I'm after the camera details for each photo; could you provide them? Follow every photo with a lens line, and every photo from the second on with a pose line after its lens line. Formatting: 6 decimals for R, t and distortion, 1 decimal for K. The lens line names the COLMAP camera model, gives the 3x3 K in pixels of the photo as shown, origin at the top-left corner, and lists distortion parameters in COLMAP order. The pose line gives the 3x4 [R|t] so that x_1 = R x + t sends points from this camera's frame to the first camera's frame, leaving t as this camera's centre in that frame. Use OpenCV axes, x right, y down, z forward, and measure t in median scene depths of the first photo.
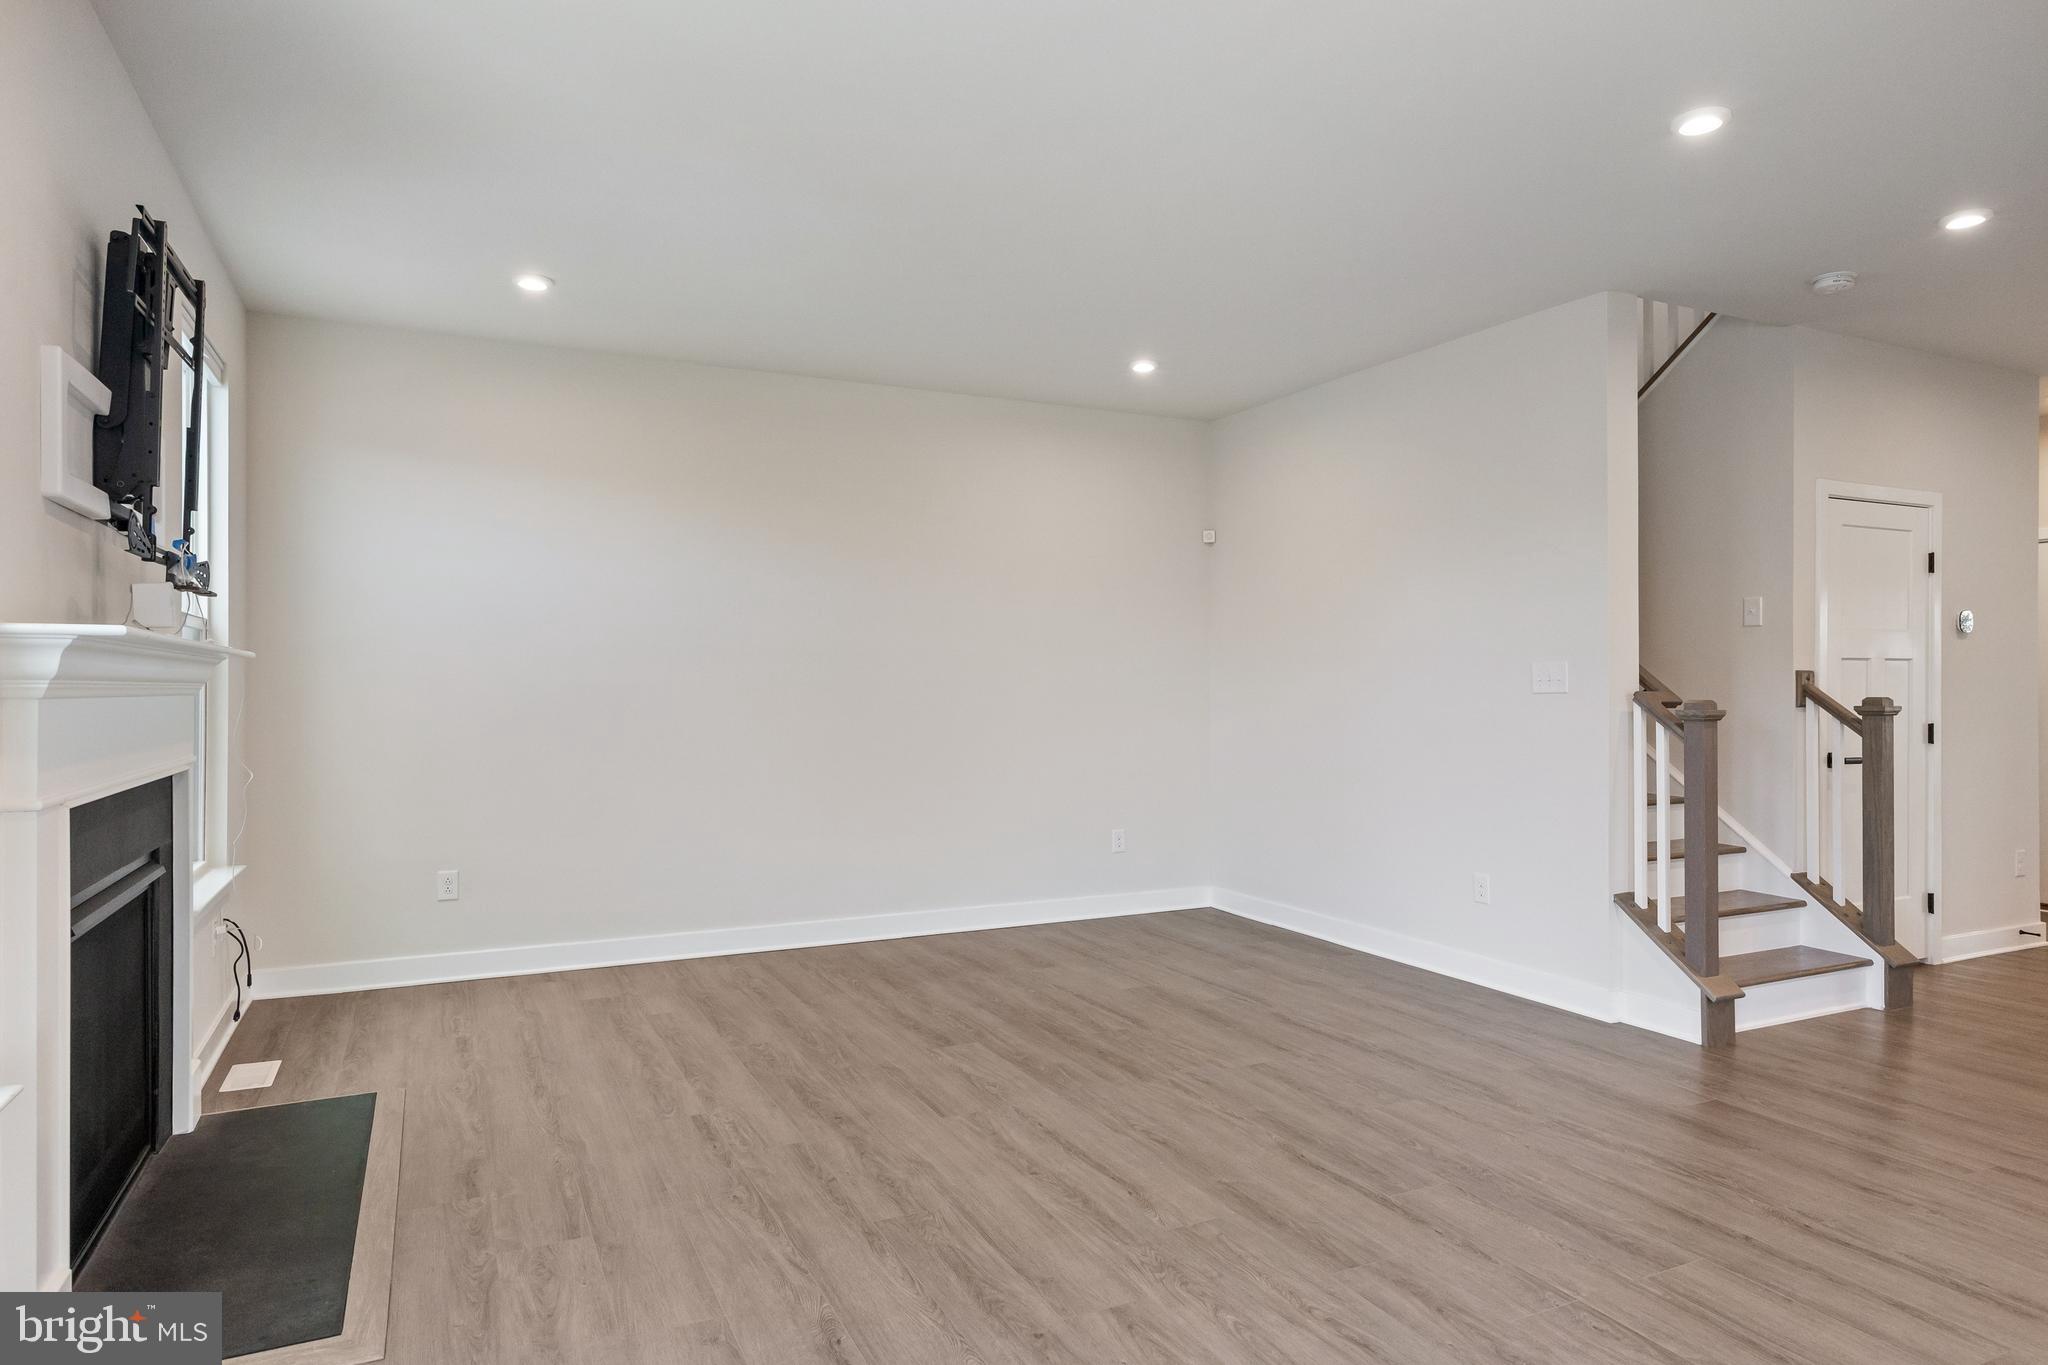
lens RADIAL K [[1191.7, 0, 1024.0], [0, 1191.7, 682.5], [0, 0, 1]] dist [0.001473, 0.001364]
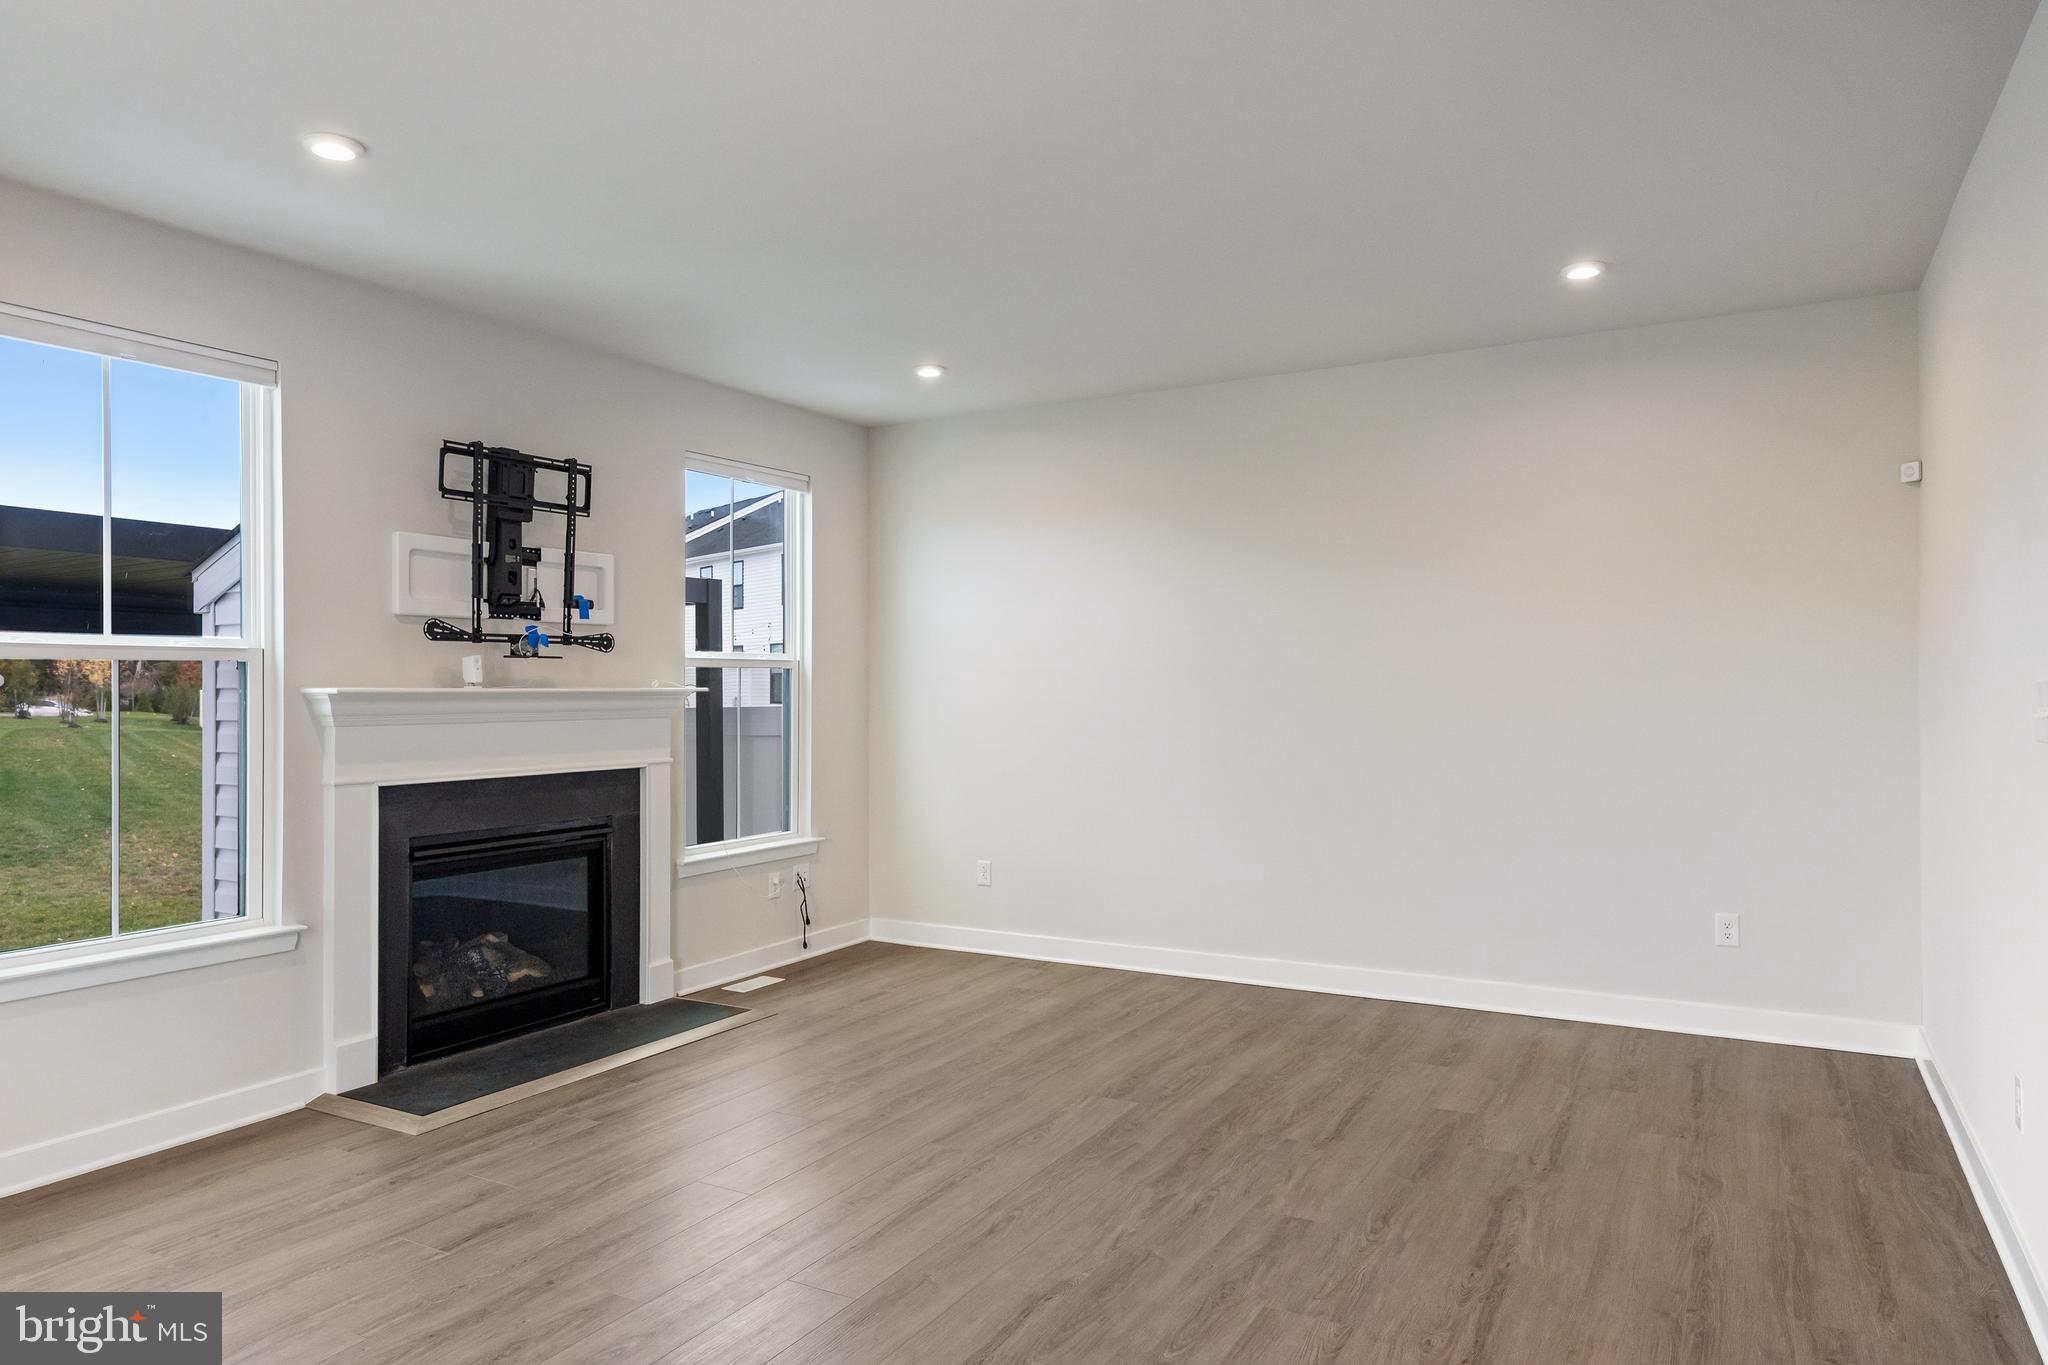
lens RADIAL K [[1275.5, 0, 1024.0], [0, 1275.5, 682.5], [0, 0, 1]] dist [0.001729, 0.002062]
pose [[0.568855, -0.007122, -0.822407, 0.754695], [0.007170, 0.999967, -0.003701, -0.020983], [0.822406, -0.003791, 0.568888, 0.383292]]
